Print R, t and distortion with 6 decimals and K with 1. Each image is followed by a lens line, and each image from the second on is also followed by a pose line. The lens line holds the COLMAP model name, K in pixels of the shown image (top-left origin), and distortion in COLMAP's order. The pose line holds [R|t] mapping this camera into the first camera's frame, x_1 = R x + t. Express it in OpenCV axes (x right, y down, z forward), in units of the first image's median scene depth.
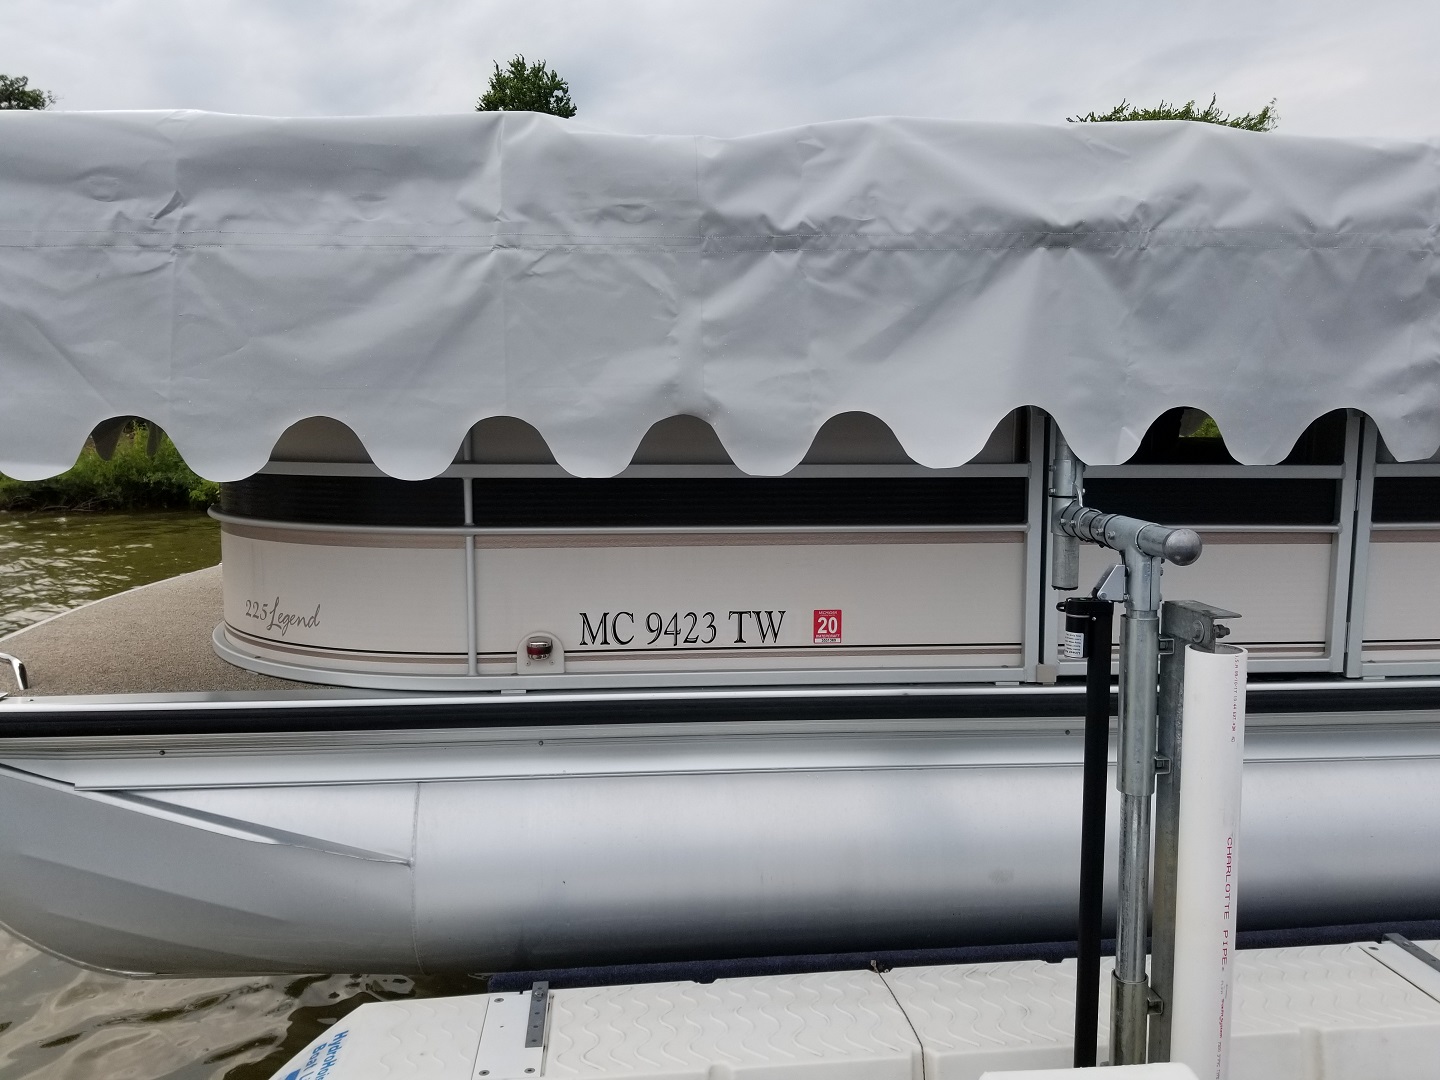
lens RADIAL K [[1145.0, 0, 721.6], [0, 1145.0, 531.4], [0, 0, 1]] dist [0.115592, -0.235184]
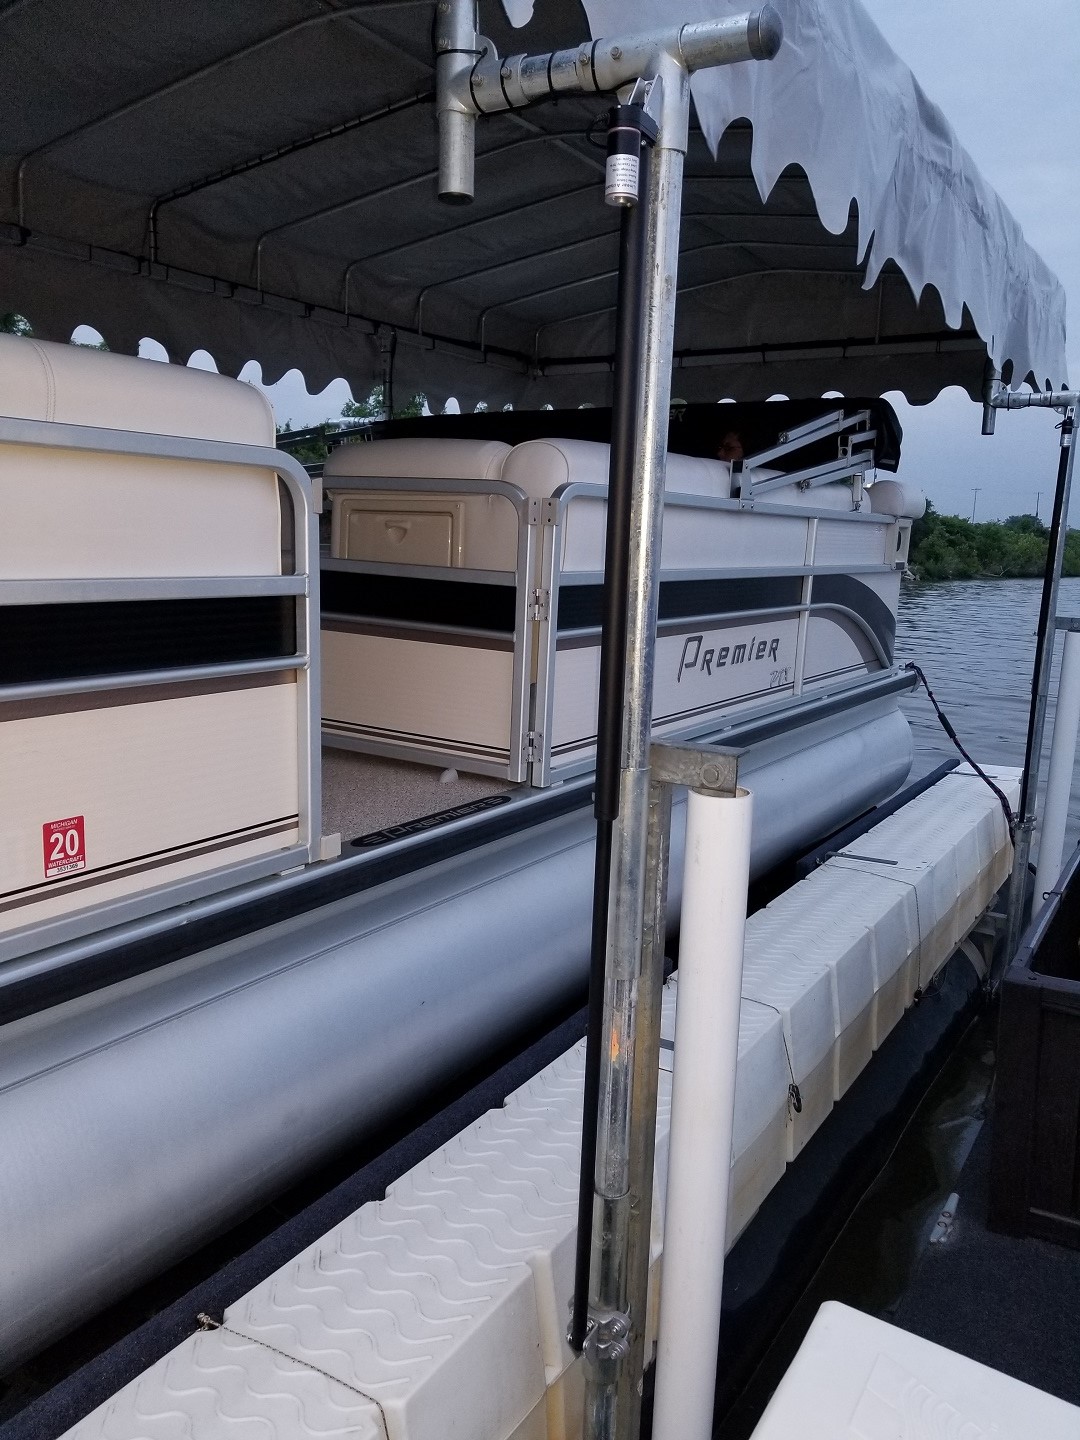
lens RADIAL K [[1145.0, 0, 550.2], [0, 1145.0, 725.8], [0, 0, 1]] dist [0.115592, -0.235184]
pose [[0.611364, -0.119636, 0.782254, -0.227063], [0.056361, 0.992579, 0.107754, -0.033523], [-0.789340, -0.021788, 0.613569, 0.414978]]
